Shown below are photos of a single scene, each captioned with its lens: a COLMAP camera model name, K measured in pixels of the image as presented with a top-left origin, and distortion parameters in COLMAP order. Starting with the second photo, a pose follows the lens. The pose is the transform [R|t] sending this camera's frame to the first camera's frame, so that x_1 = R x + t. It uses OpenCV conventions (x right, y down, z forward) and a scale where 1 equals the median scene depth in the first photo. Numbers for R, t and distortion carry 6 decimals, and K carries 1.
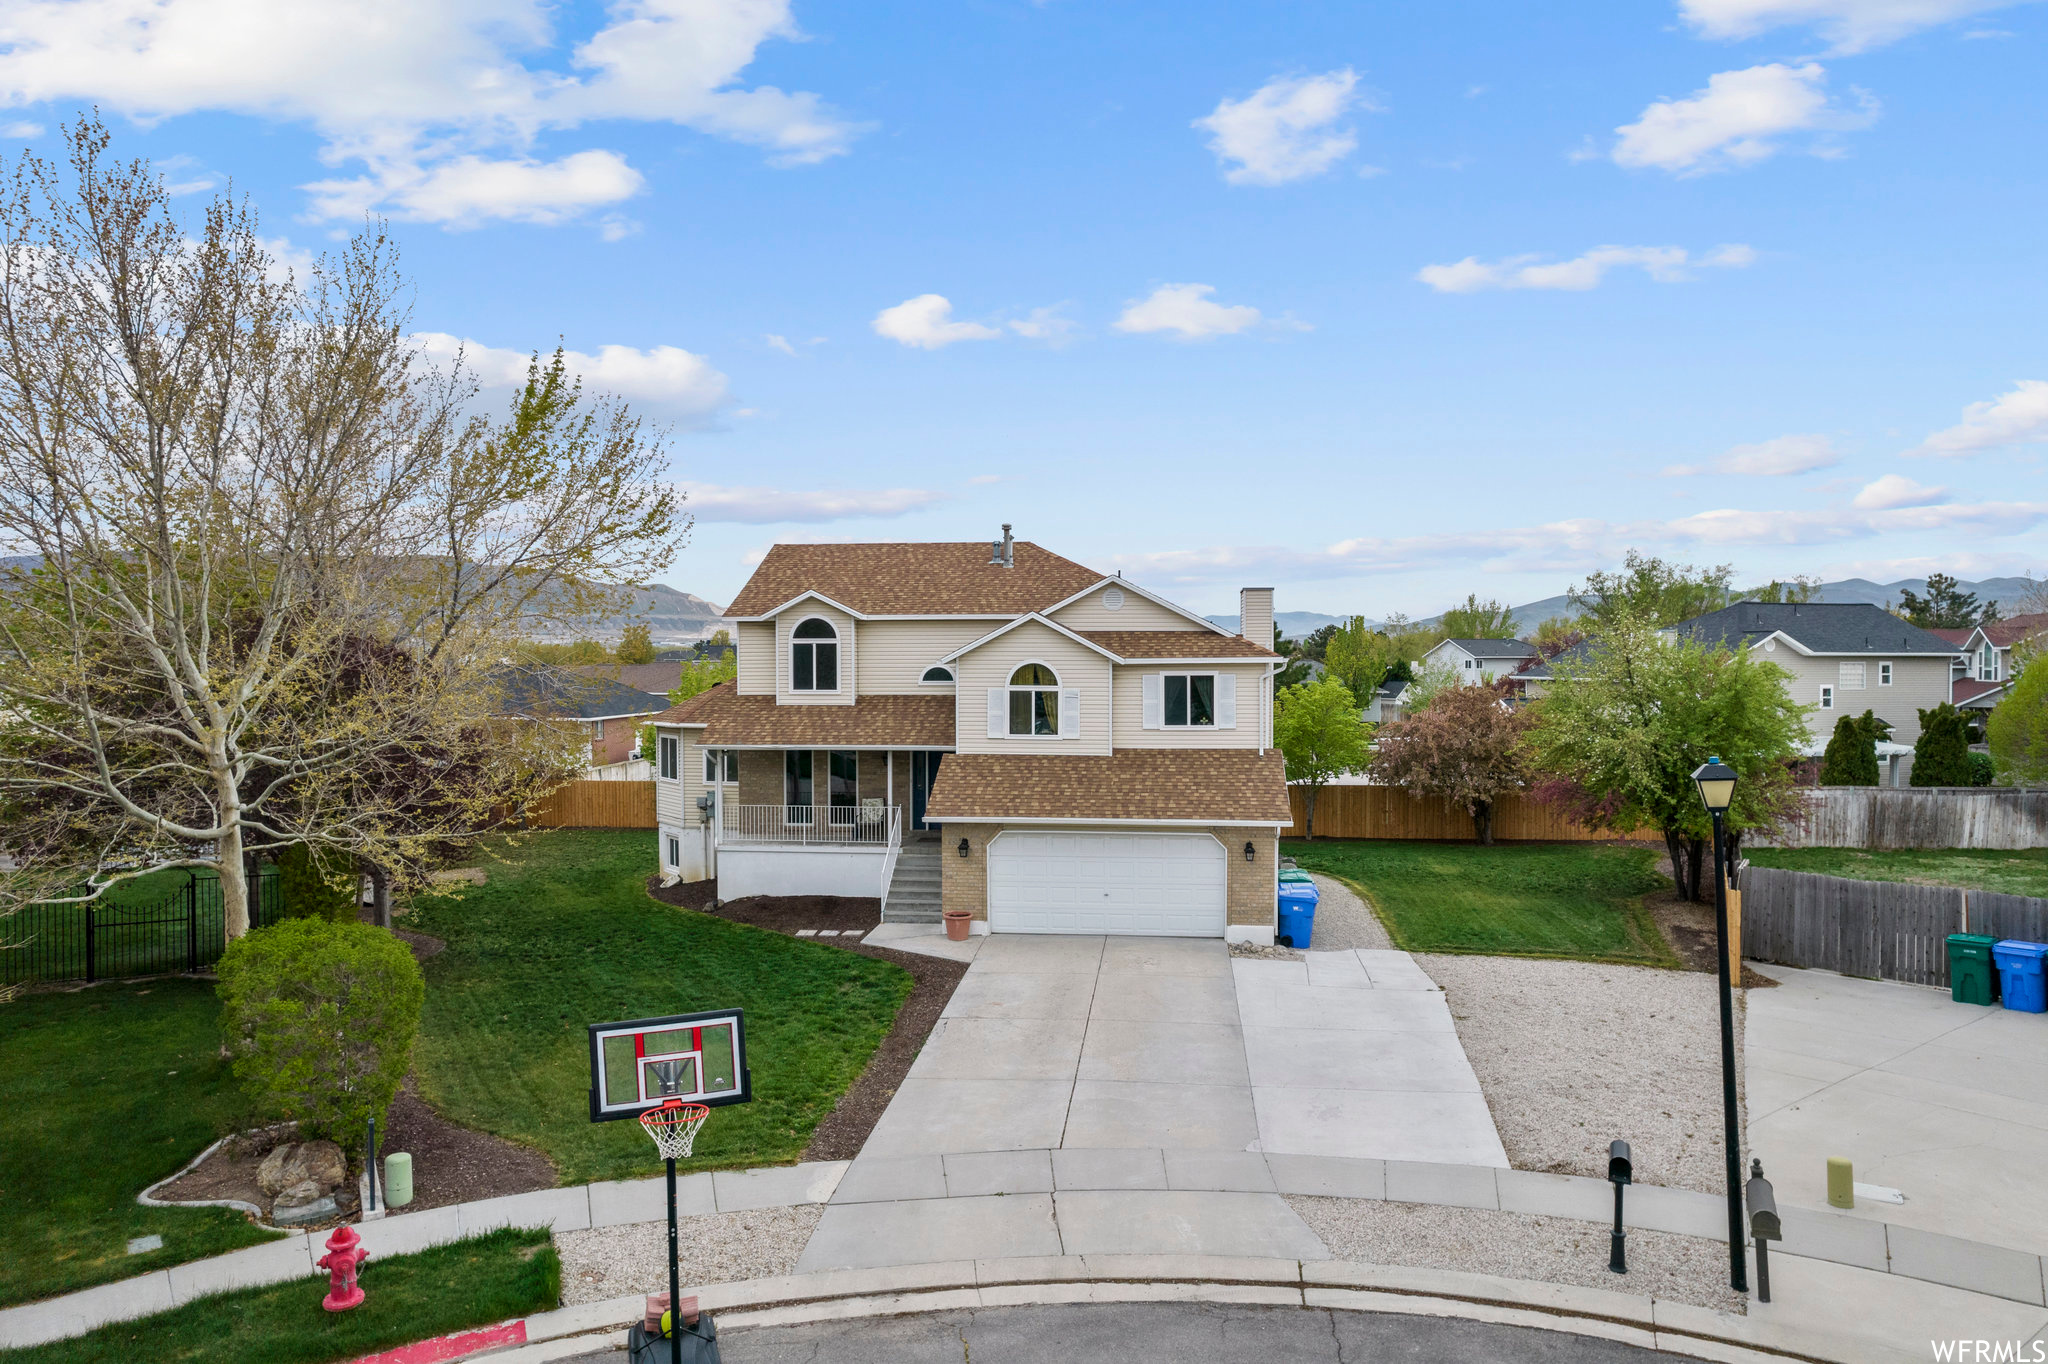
lens RADIAL K [[1313.4, 0, 1029.6], [0, 1313.4, 669.0], [0, 0, 1]] dist [-0.066028, 0.057359]
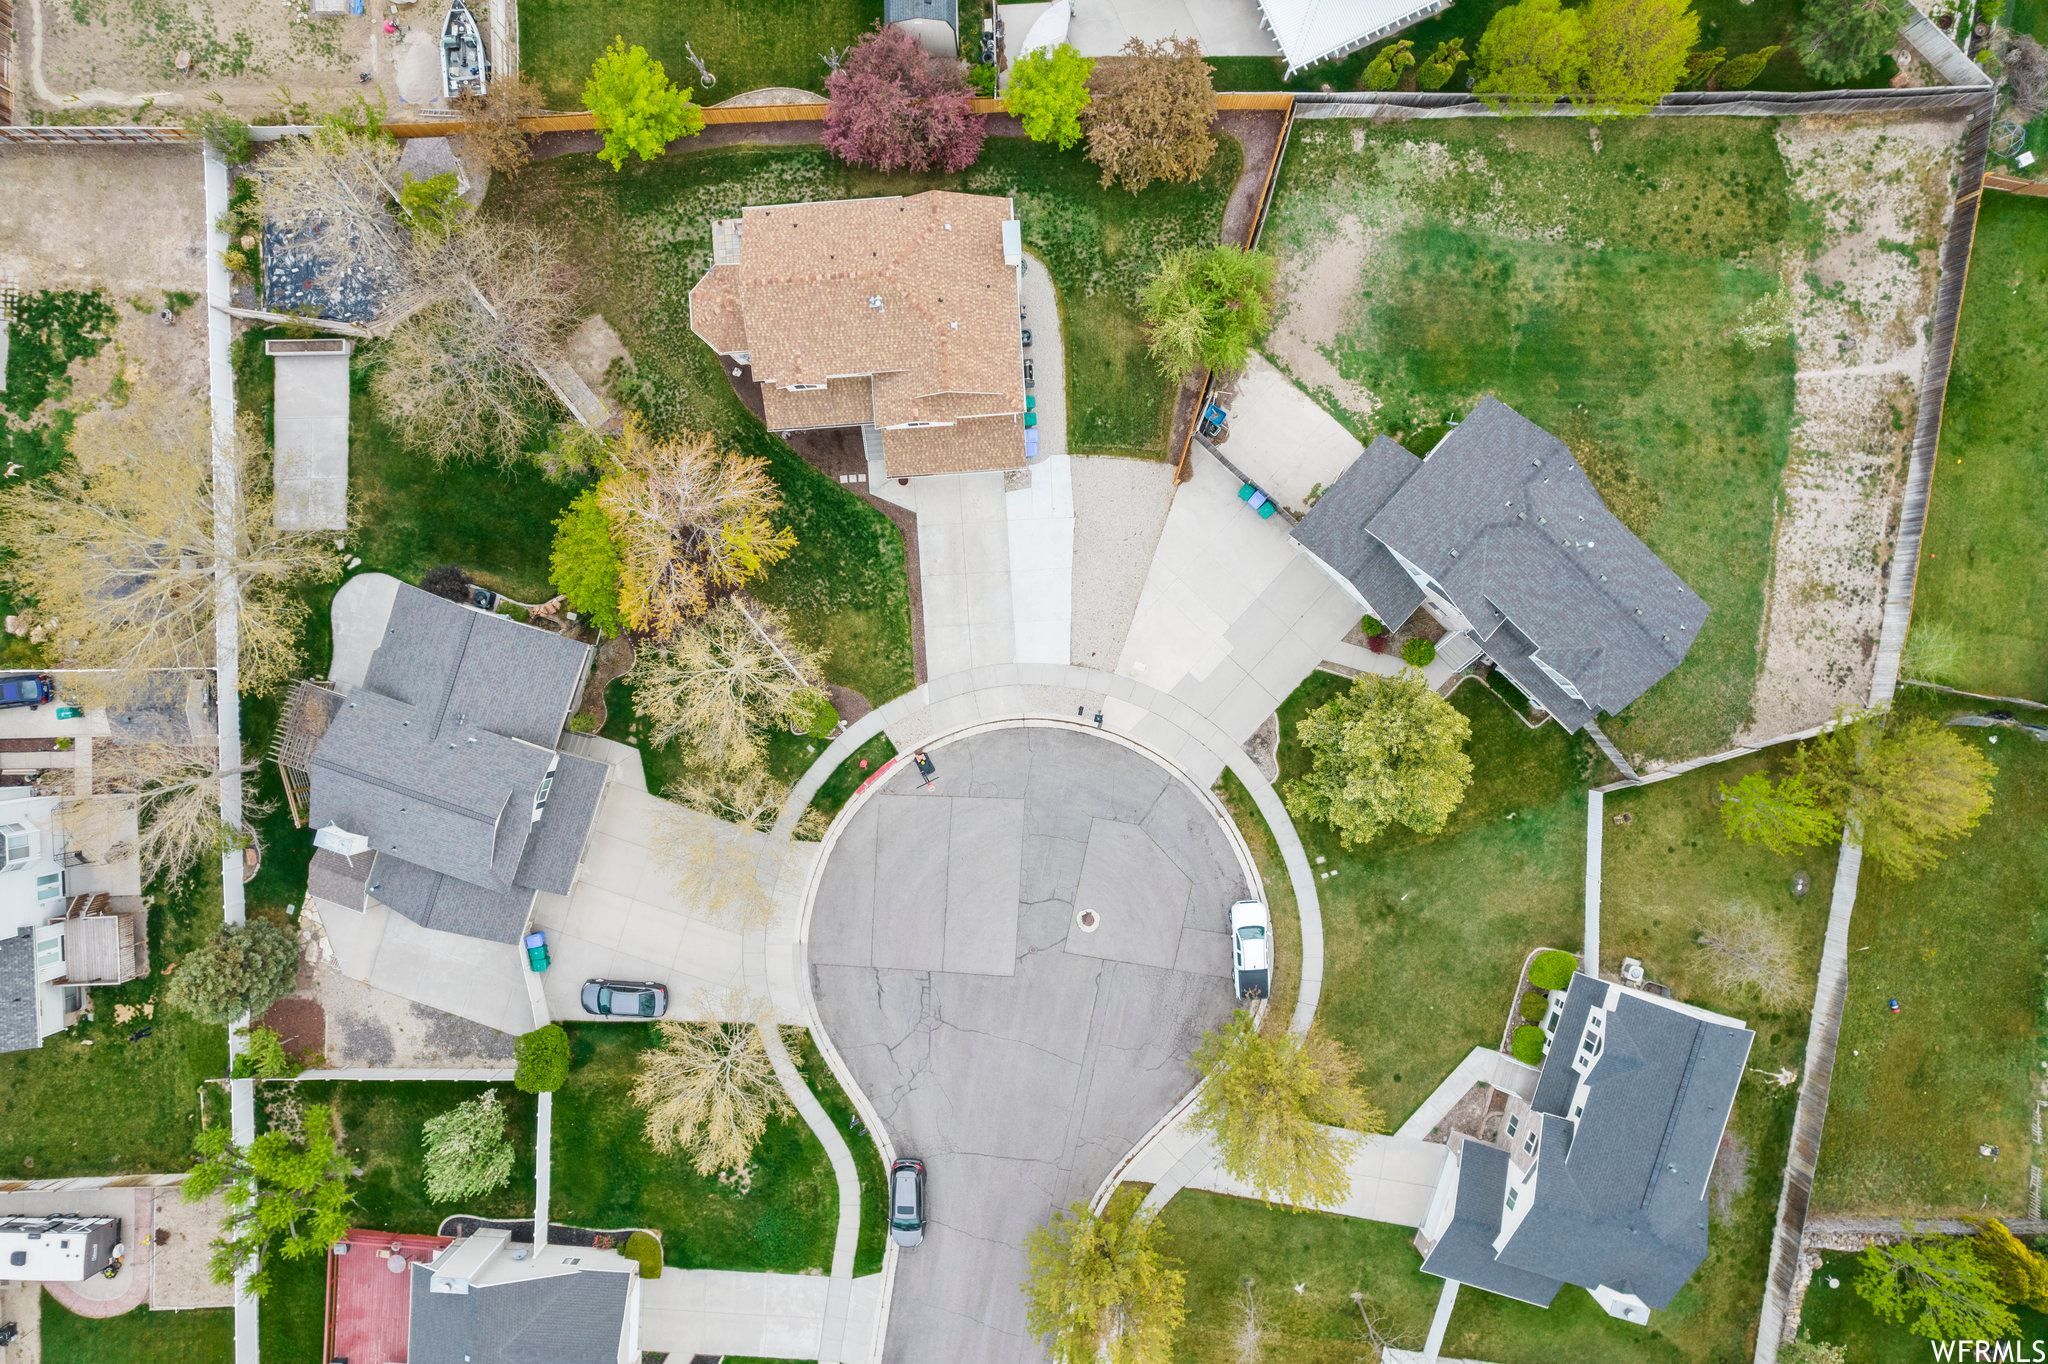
lens RADIAL K [[1313.4, 0, 1009.8], [0, 1313.4, 695.1], [0, 0, 1]] dist [-0.066028, 0.057359]
pose [[0.984606, -0.174708, -0.005304, 0.088570], [0.003894, -0.008410, 0.999957, -2.294387], [-0.174746, -0.984584, -0.007600, 0.515631]]
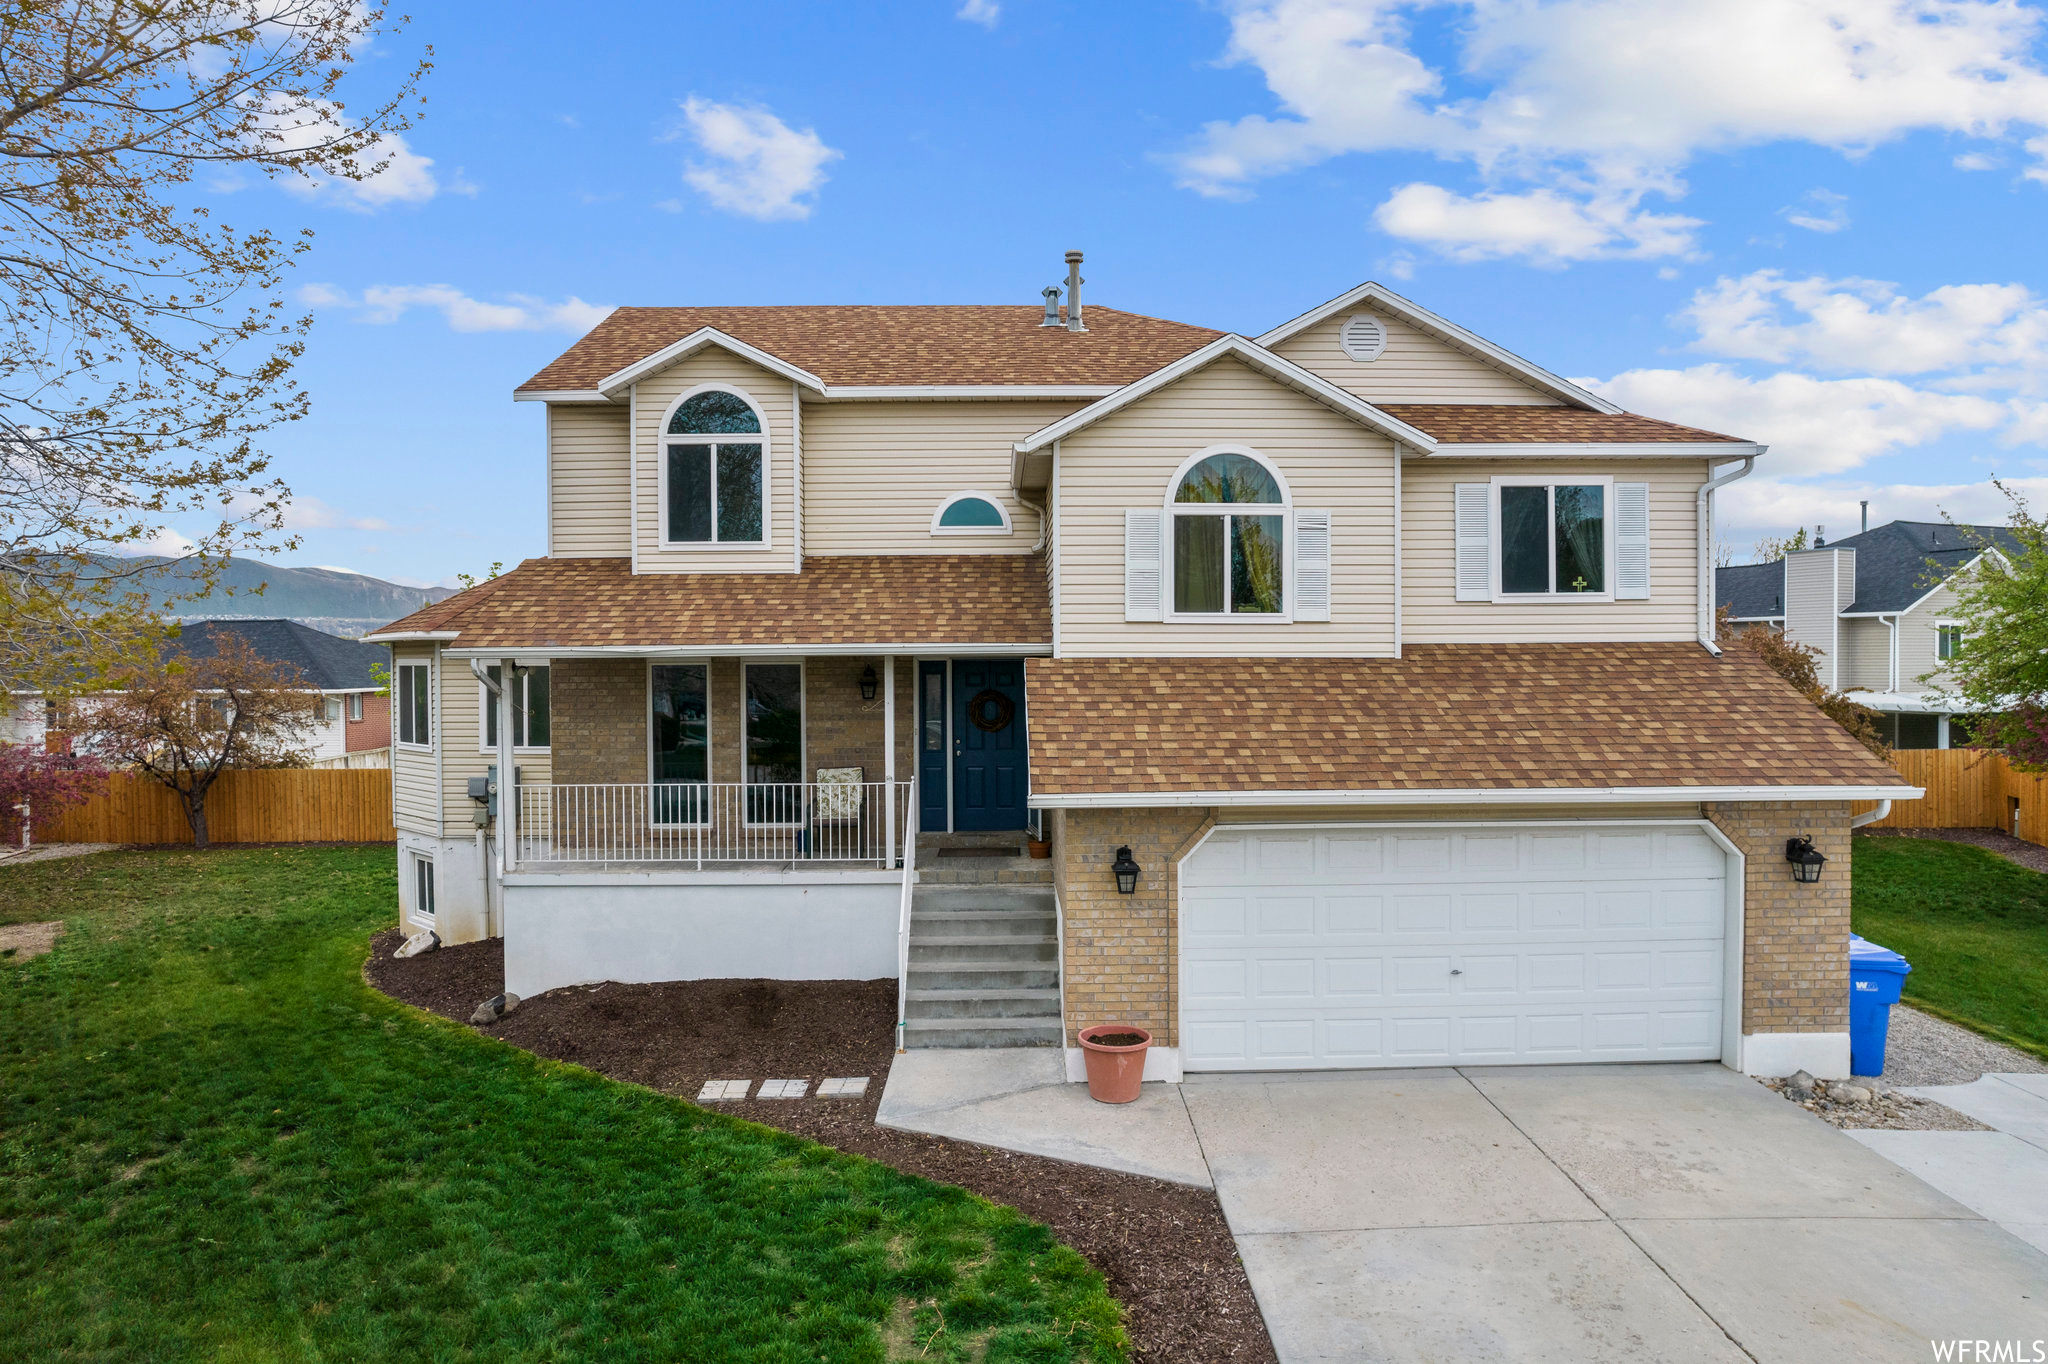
lens RADIAL K [[1313.4, 0, 1031.1], [0, 1313.4, 684.1], [0, 0, 1]] dist [-0.066028, 0.057359]
pose [[0.991656, -0.007266, 0.128705, -0.122177], [0.006267, 0.999947, 0.008162, 0.070458], [-0.128757, -0.007287, 0.991649, 0.563960]]
